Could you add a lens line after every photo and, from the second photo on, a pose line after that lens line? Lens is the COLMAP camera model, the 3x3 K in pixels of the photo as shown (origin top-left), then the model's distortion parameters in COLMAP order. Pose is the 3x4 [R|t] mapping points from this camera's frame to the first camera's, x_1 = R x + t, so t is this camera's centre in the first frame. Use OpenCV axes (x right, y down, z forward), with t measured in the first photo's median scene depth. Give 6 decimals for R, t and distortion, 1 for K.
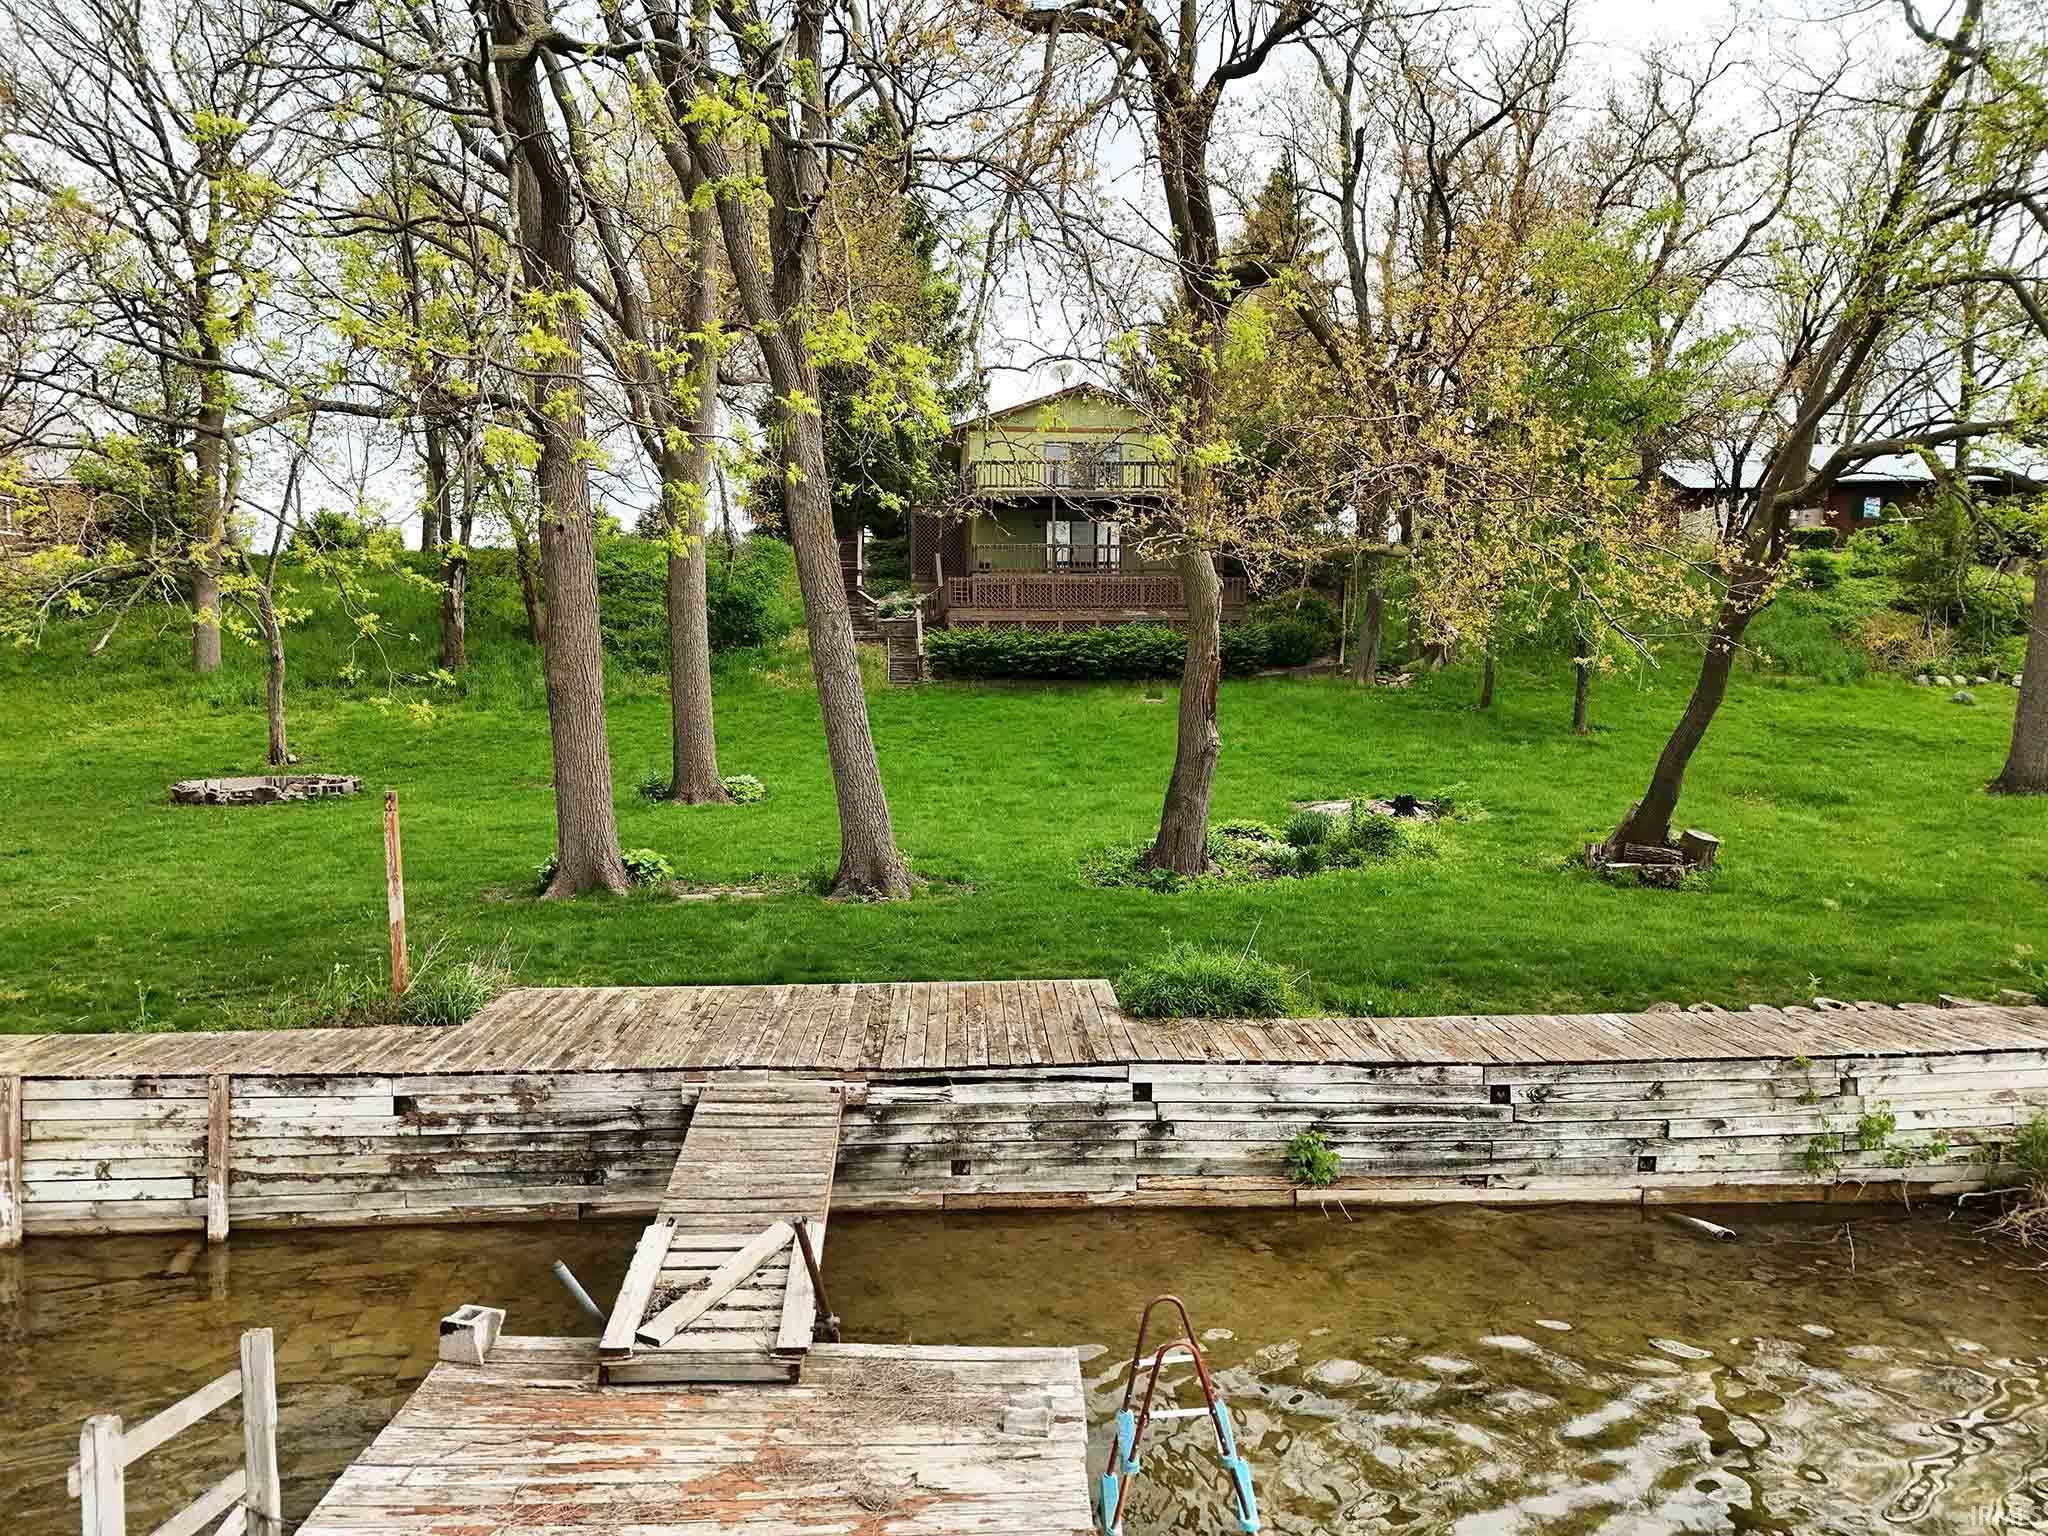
lens RADIAL K [[1434.2, 0, 1021.8], [0, 1434.2, 767.5], [0, 0, 1]] dist [0.011294, 0.001032]
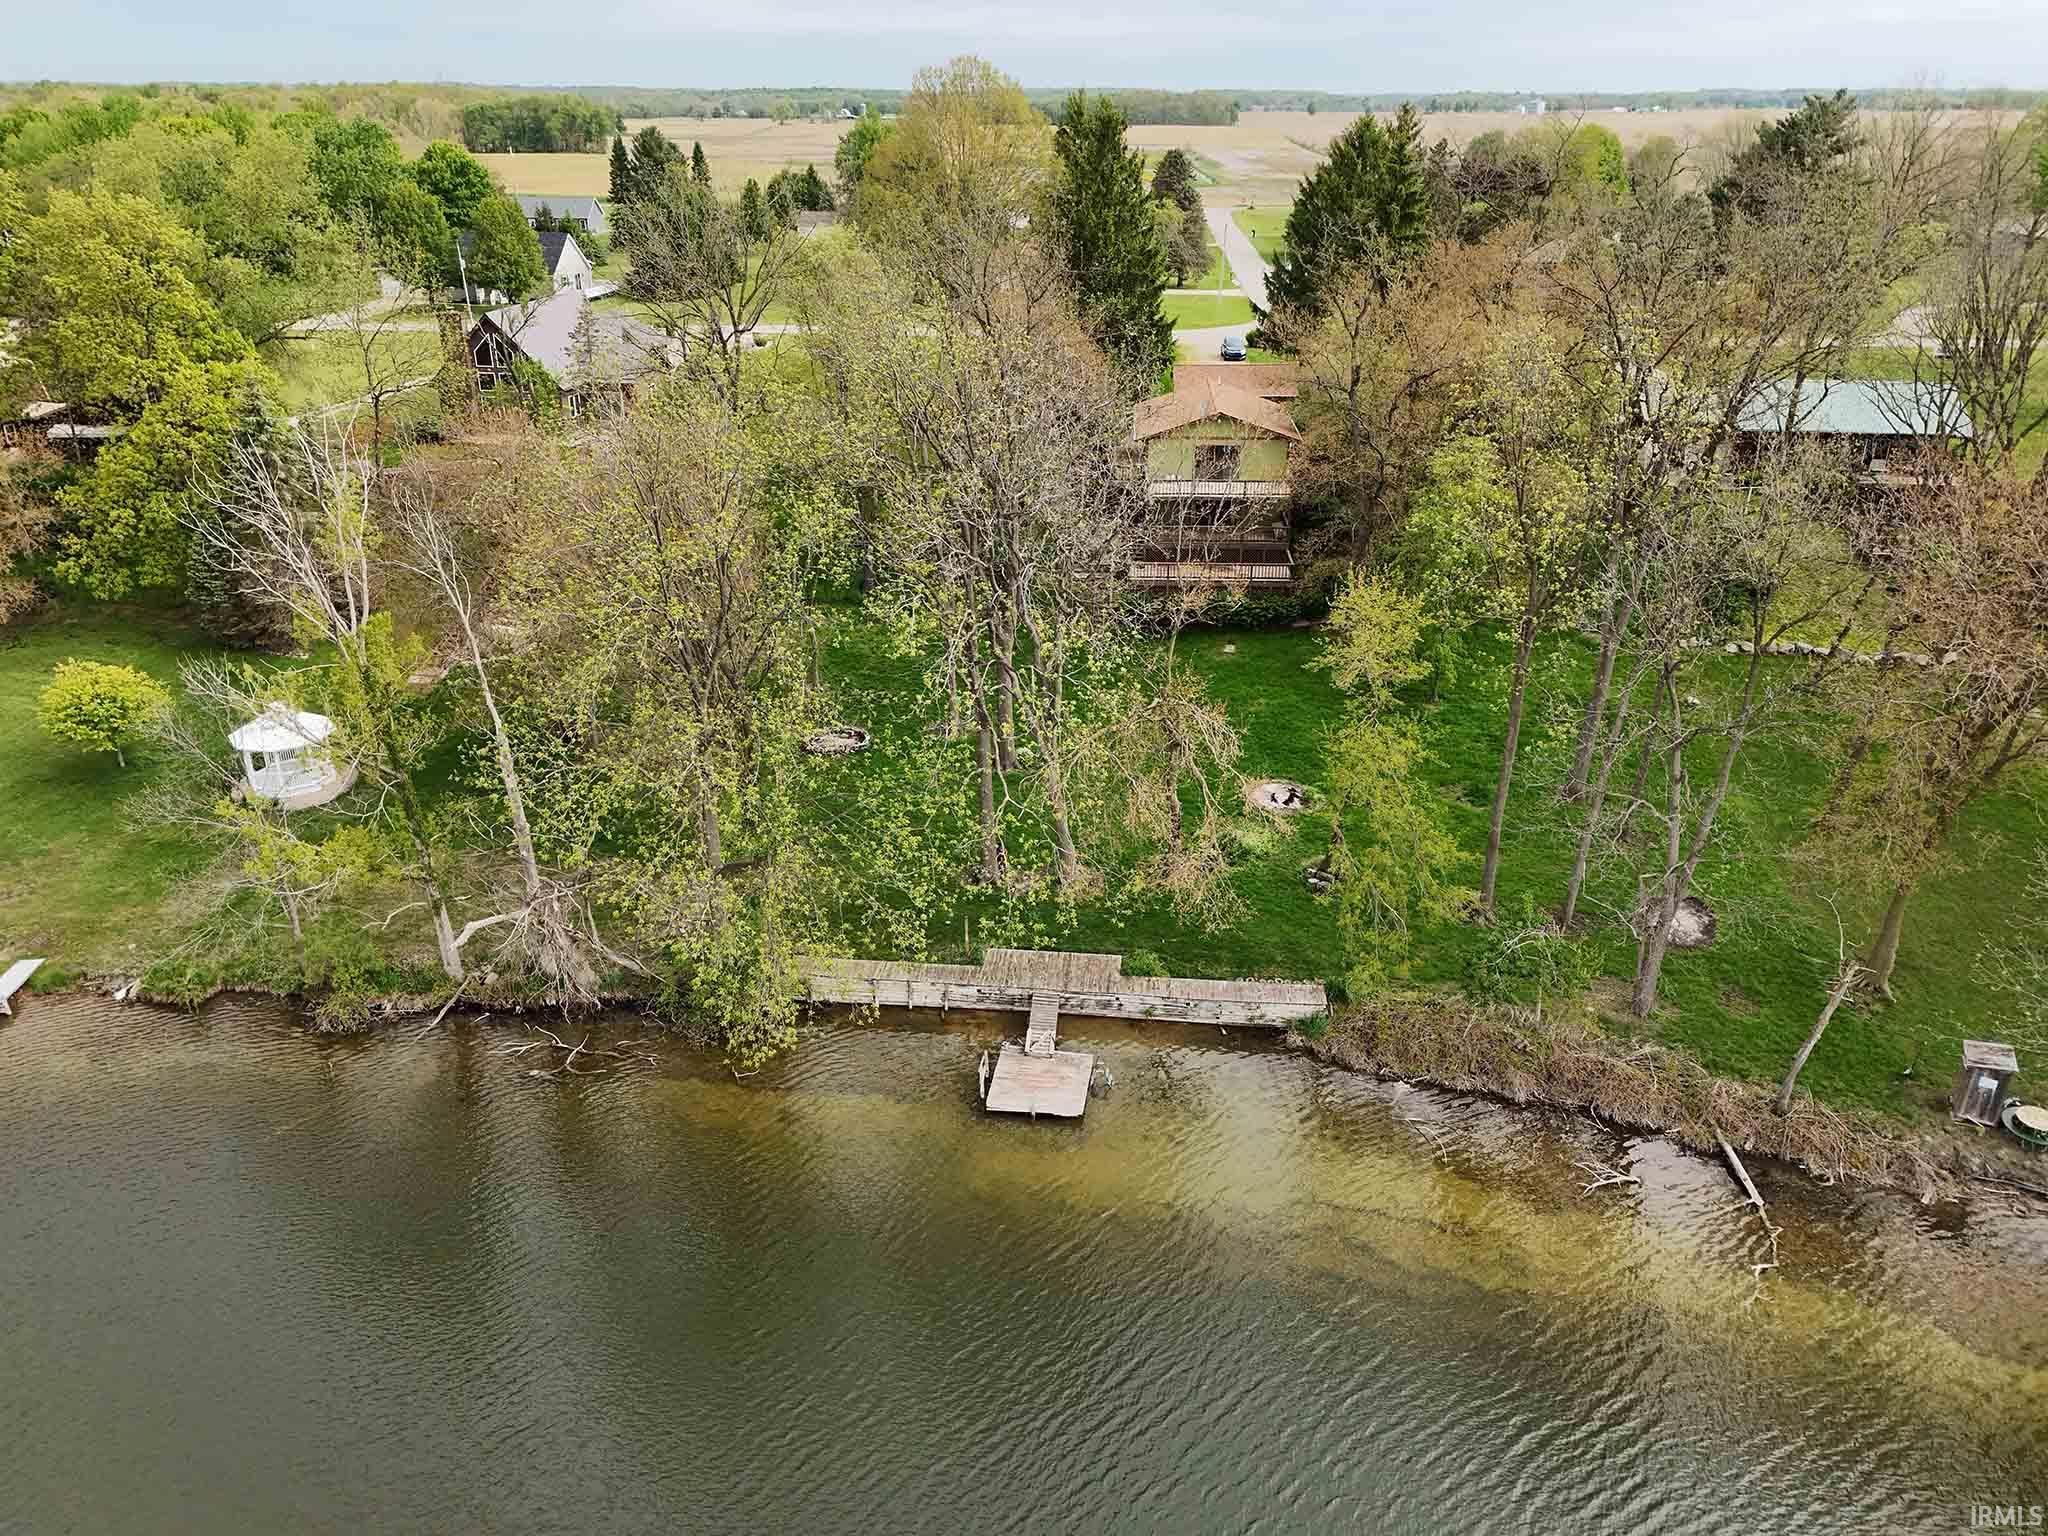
lens RADIAL K [[1434.2, 0, 1024.7], [0, 1434.2, 768.7], [0, 0, 1]] dist [0.011294, 0.001032]
pose [[0.986695, 0.064464, -0.149258, 0.473056], [-0.002811, 0.924663, 0.380776, -2.509651], [0.162560, -0.375290, 0.912541, -3.463156]]
